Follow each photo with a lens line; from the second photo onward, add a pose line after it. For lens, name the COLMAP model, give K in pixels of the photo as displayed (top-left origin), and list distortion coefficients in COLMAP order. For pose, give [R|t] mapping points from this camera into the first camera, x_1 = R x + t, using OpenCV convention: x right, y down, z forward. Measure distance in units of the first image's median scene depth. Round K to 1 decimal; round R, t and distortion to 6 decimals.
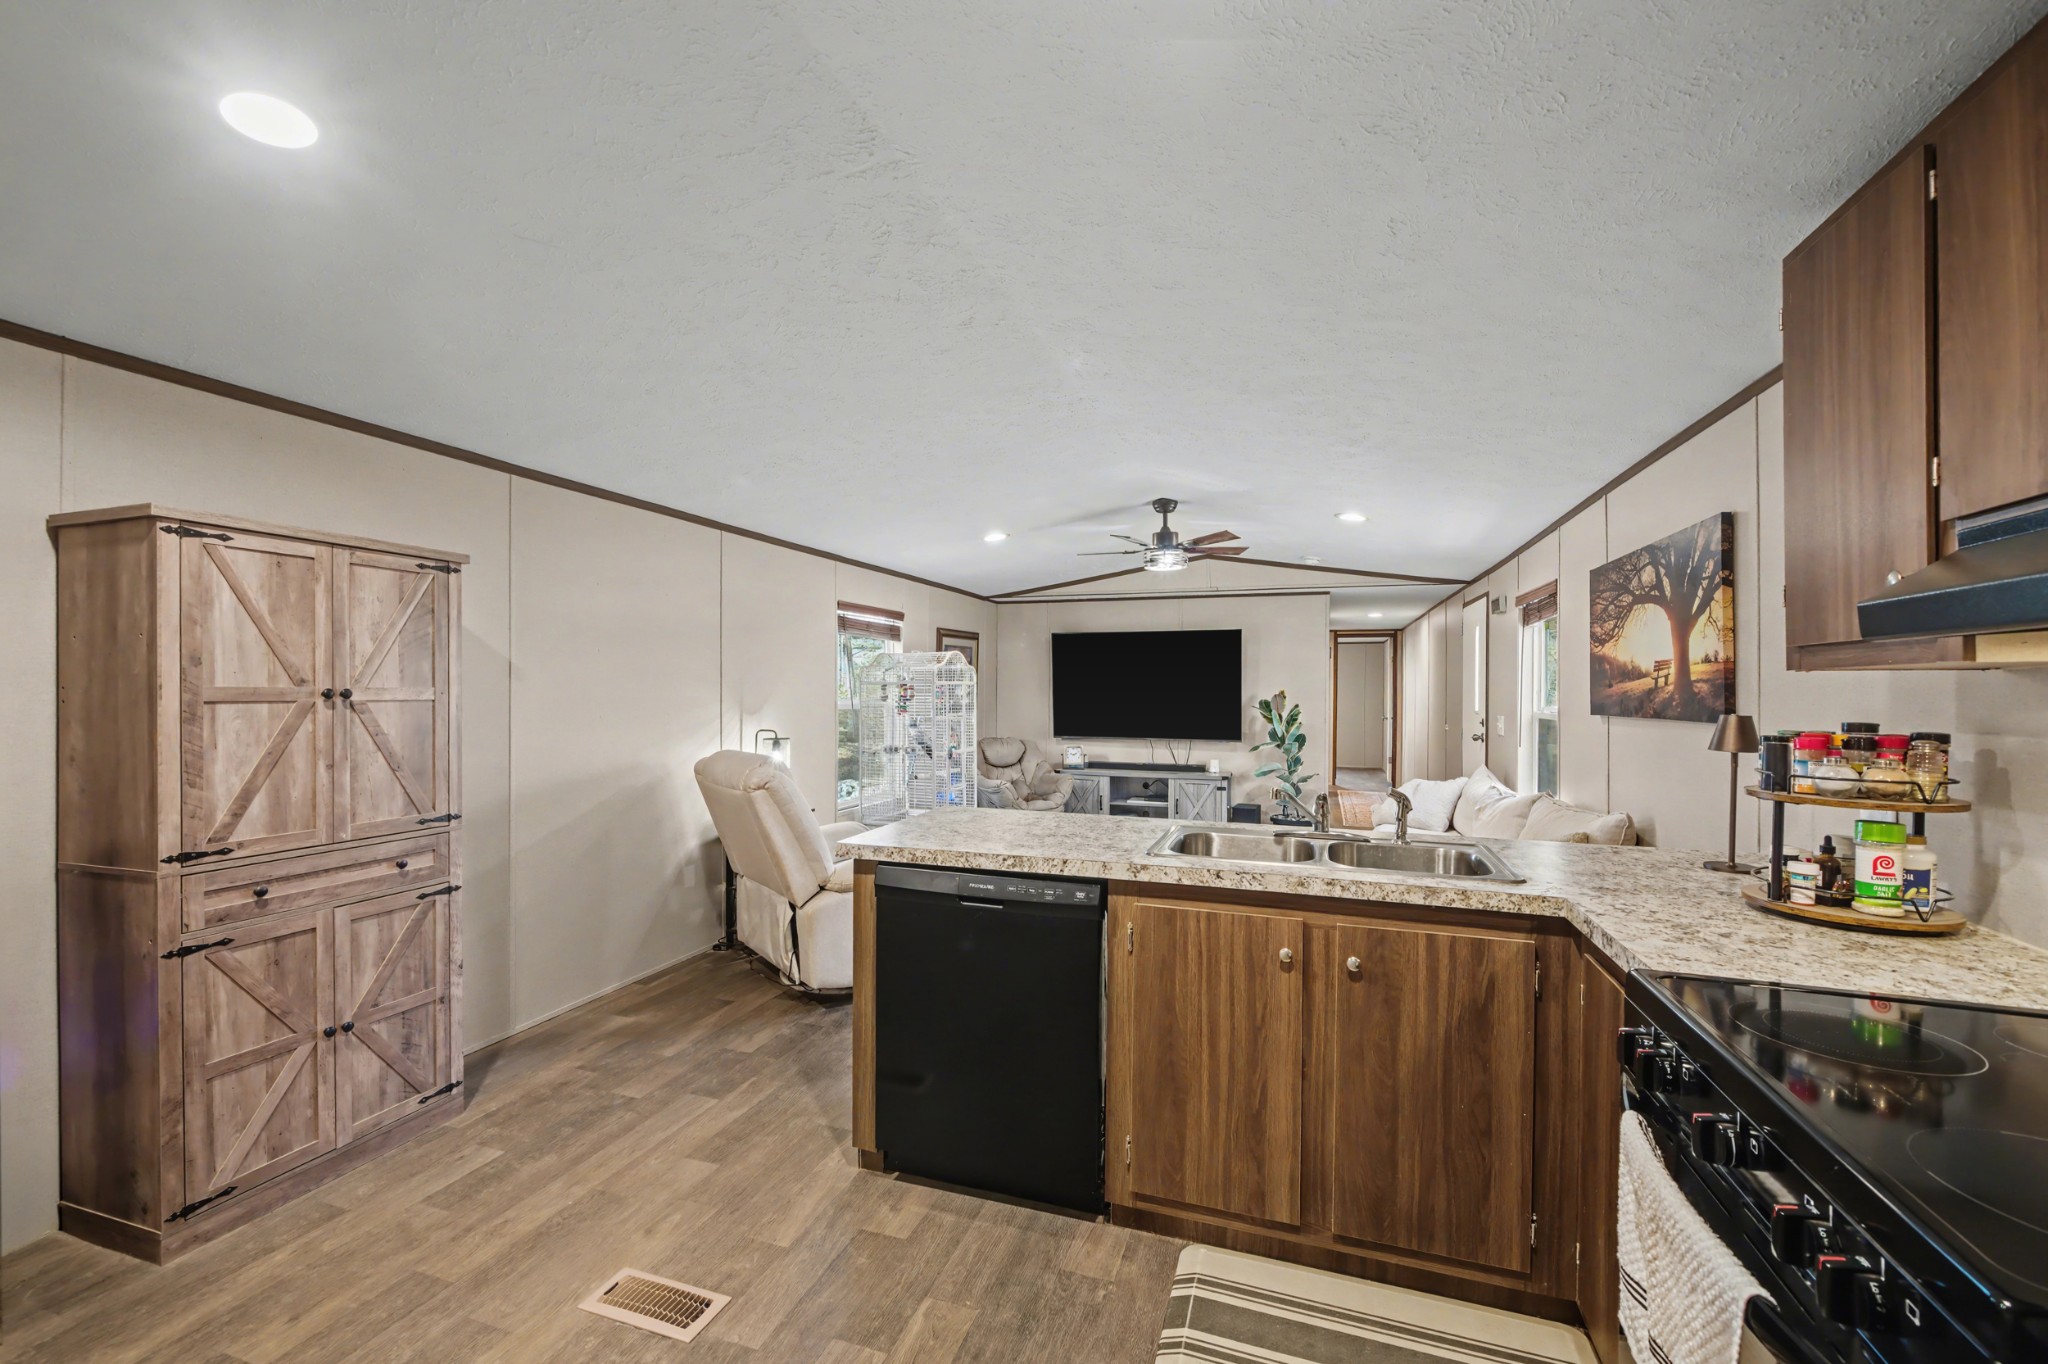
lens RADIAL K [[853.5, 0, 1014.4], [0, 853.5, 692.8], [0, 0, 1]] dist [-0.000229, 0.000004]
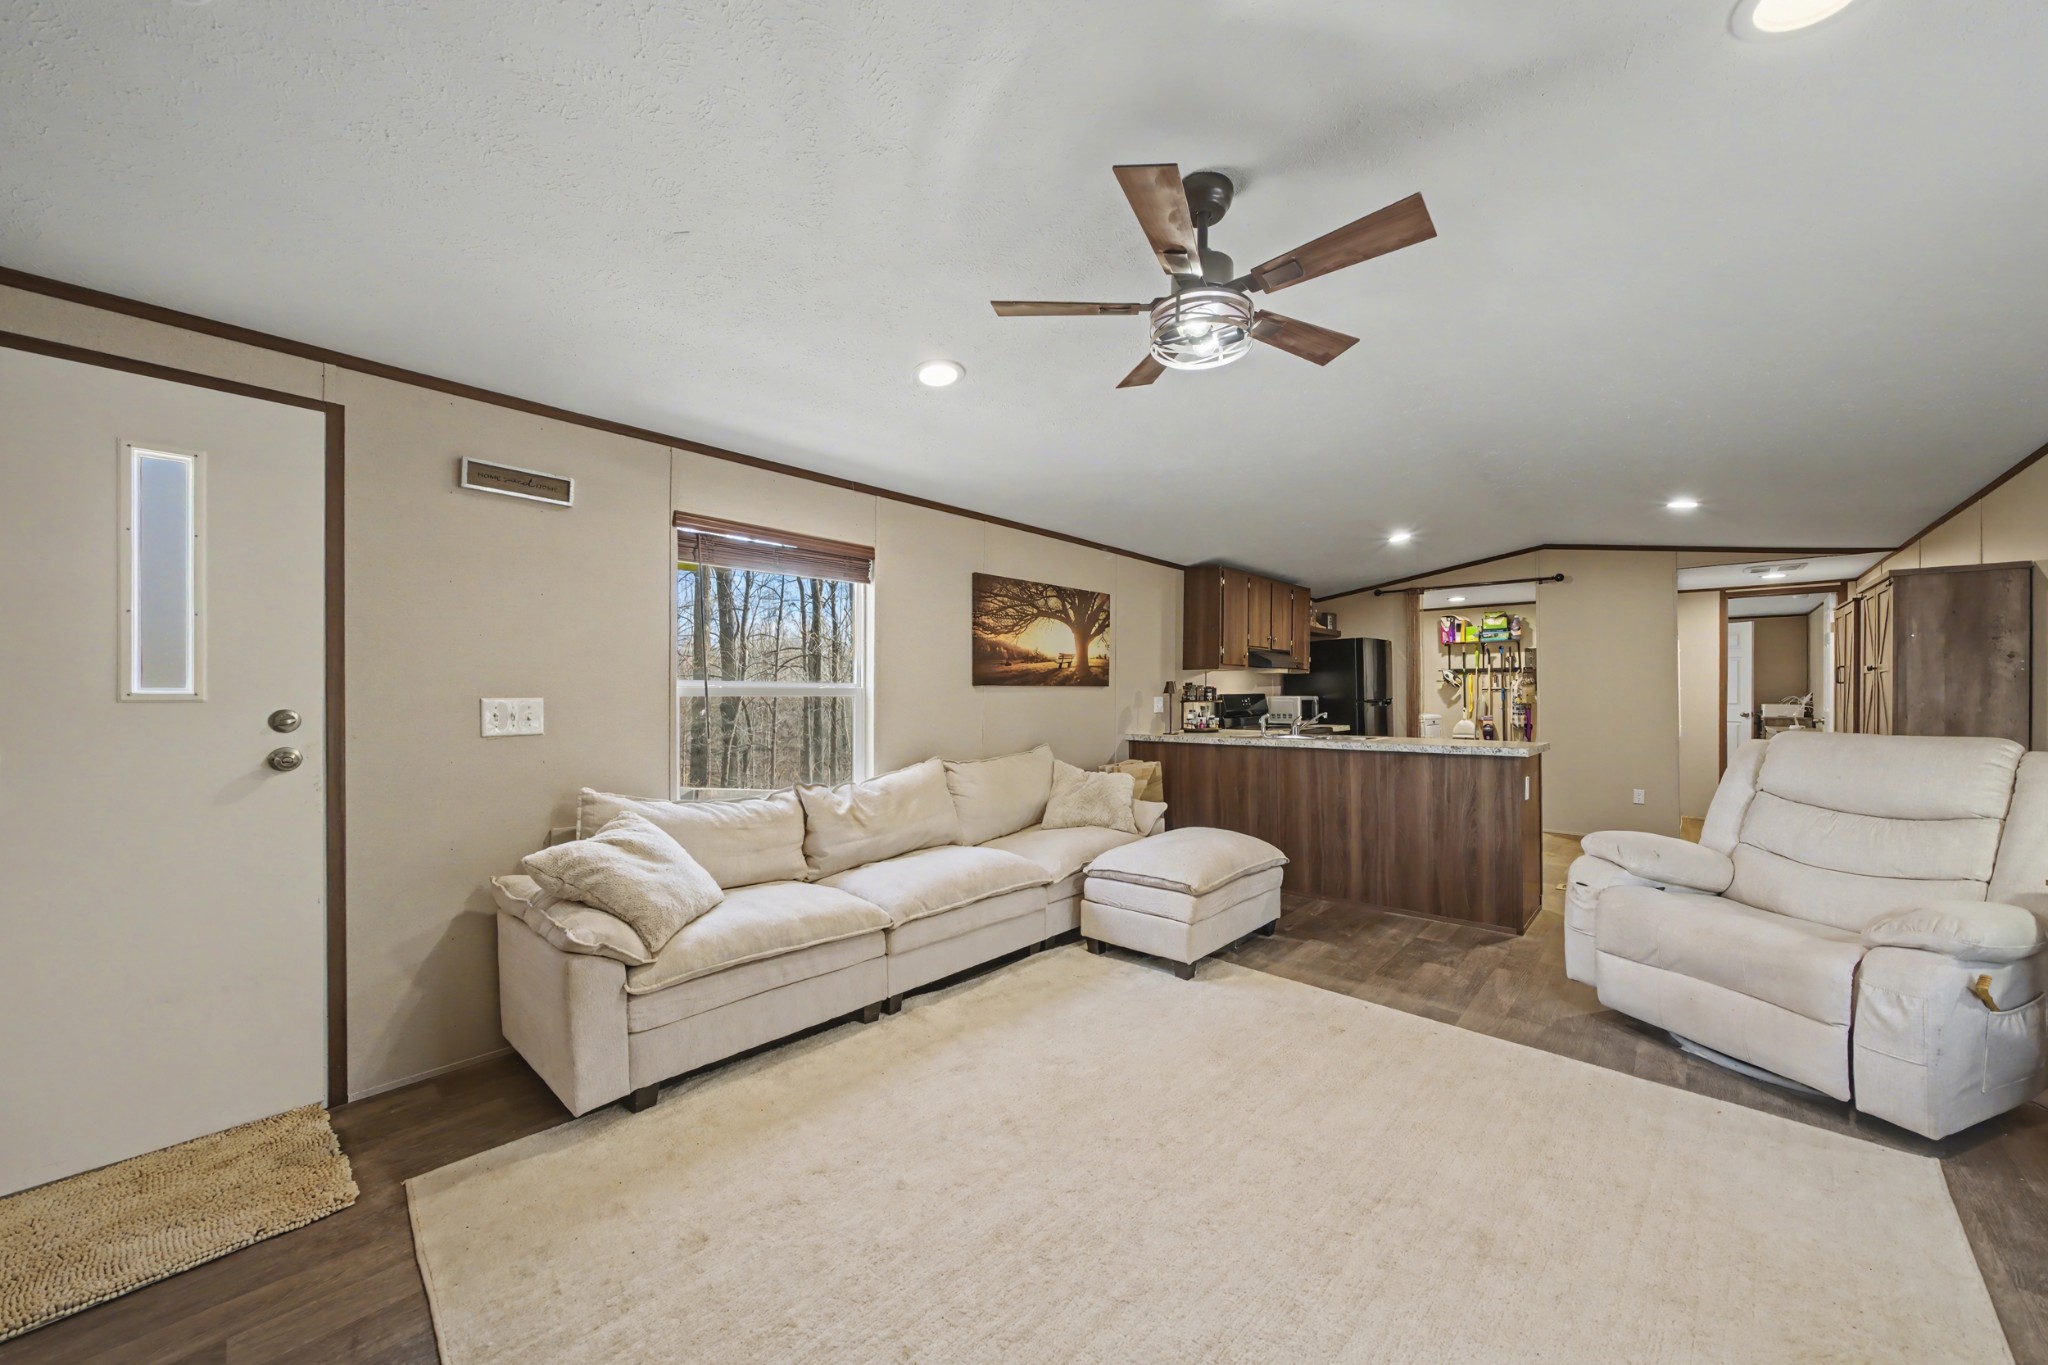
lens RADIAL K [[750.3, 0, 1046.3], [0, 750.3, 692.9], [0, 0, 1]] dist [-0.001660, -0.000206]
pose [[-0.929564, -0.002908, 0.368650, 0.192761], [-0.002029, 0.999994, 0.002773, 0.039431], [-0.368656, 0.001829, -0.929564, 2.354765]]
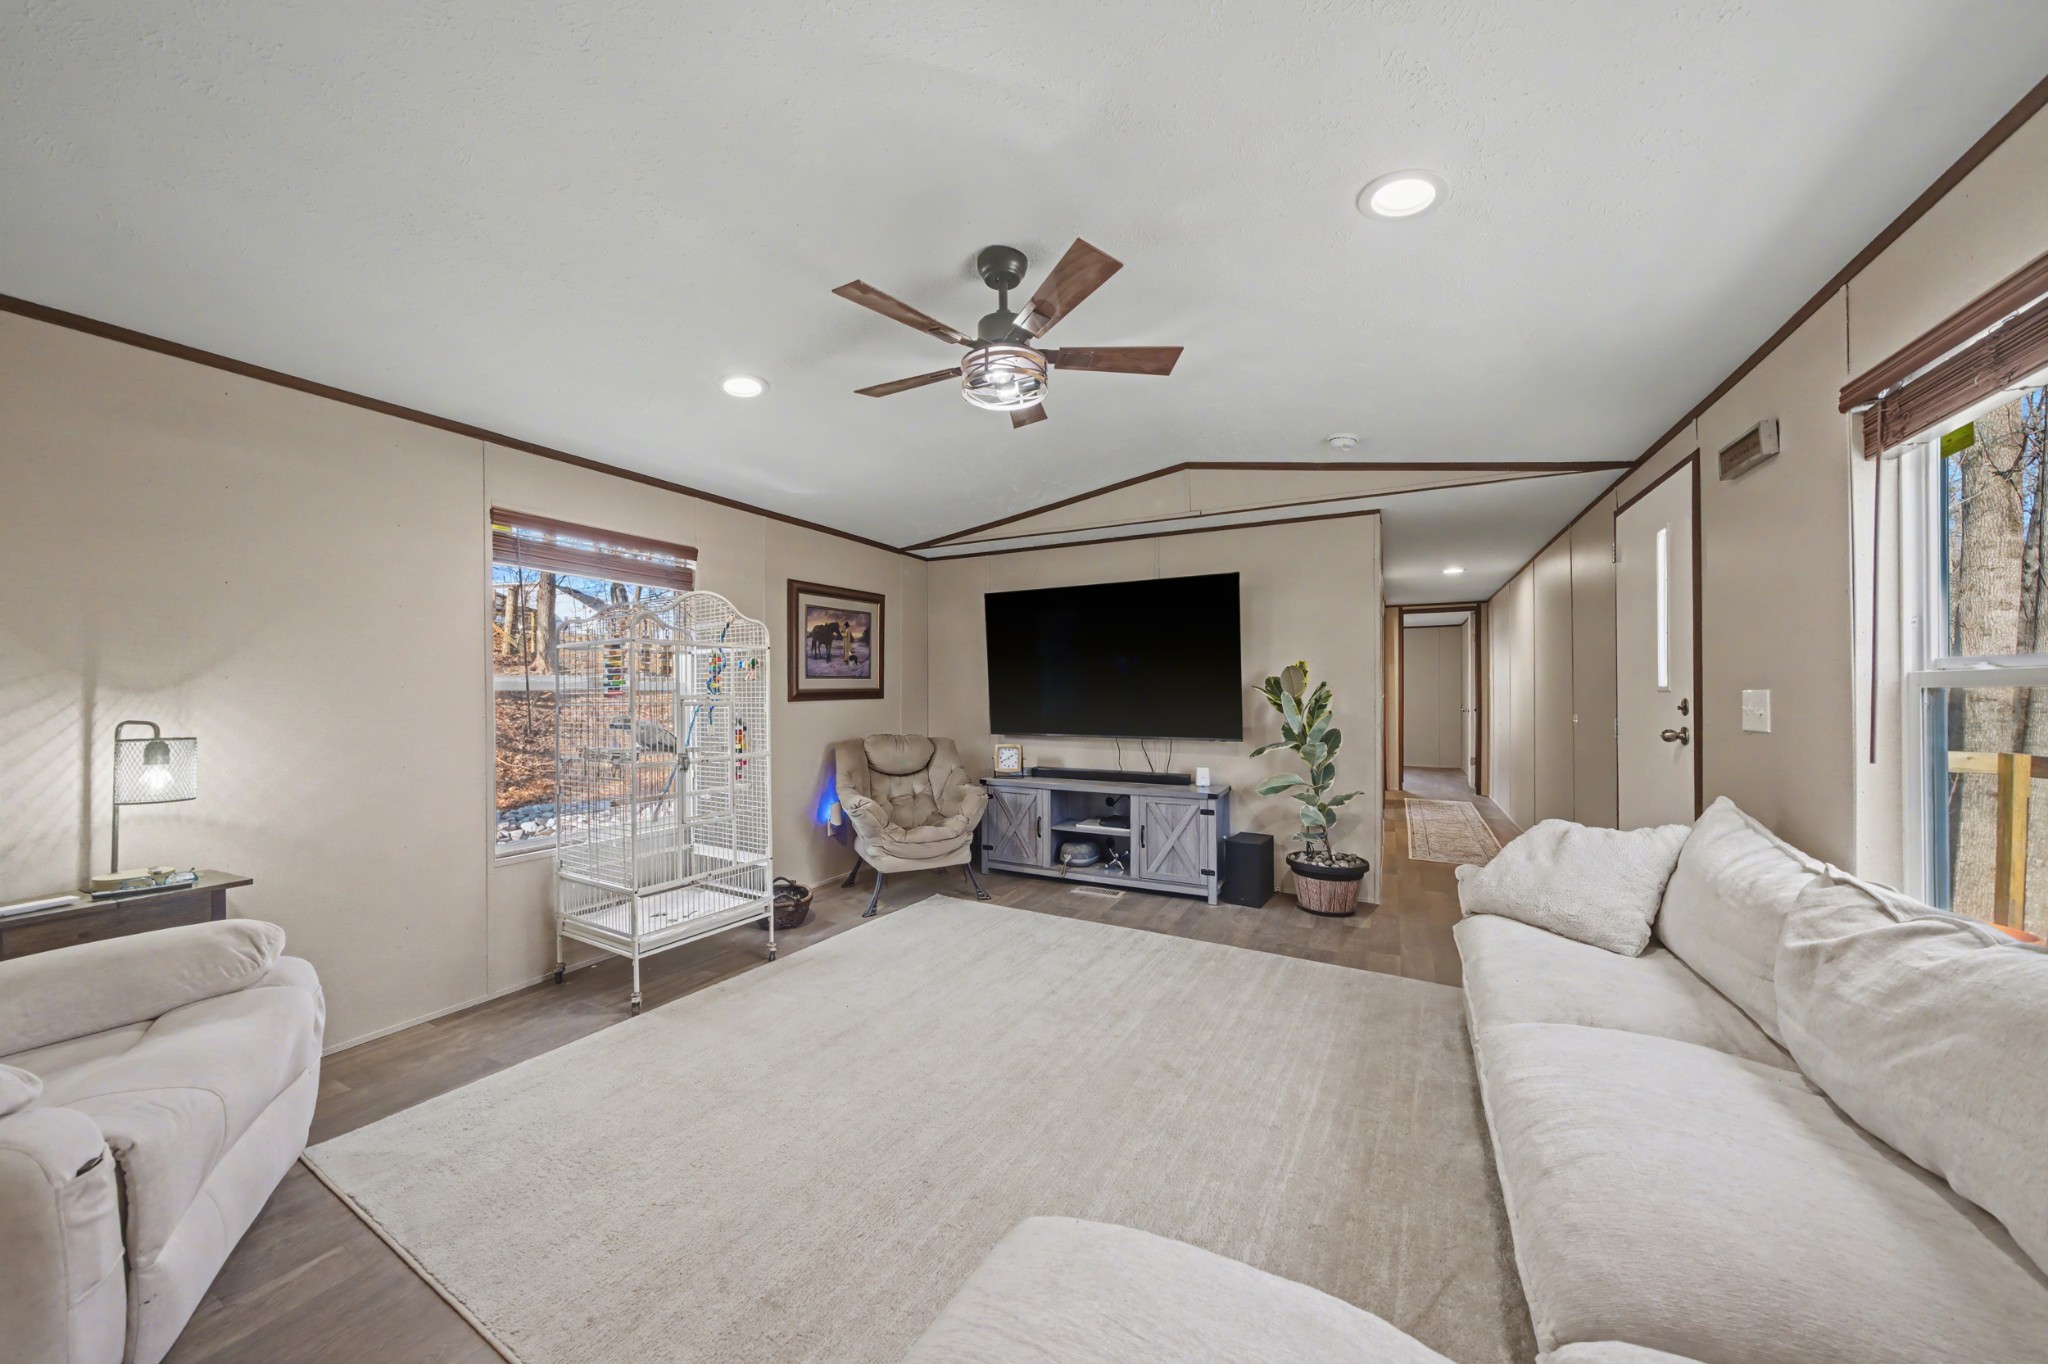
lens RADIAL K [[709.6, 0, 1014.6], [0, 709.6, 690.2], [0, 0, 1]] dist [-0.000845, -0.000035]
pose [[0.988998, -0.008480, -0.147683, 0.410927], [0.007536, 0.999947, -0.006952, 0.048072], [0.147734, 0.005763, 0.989010, 1.008948]]
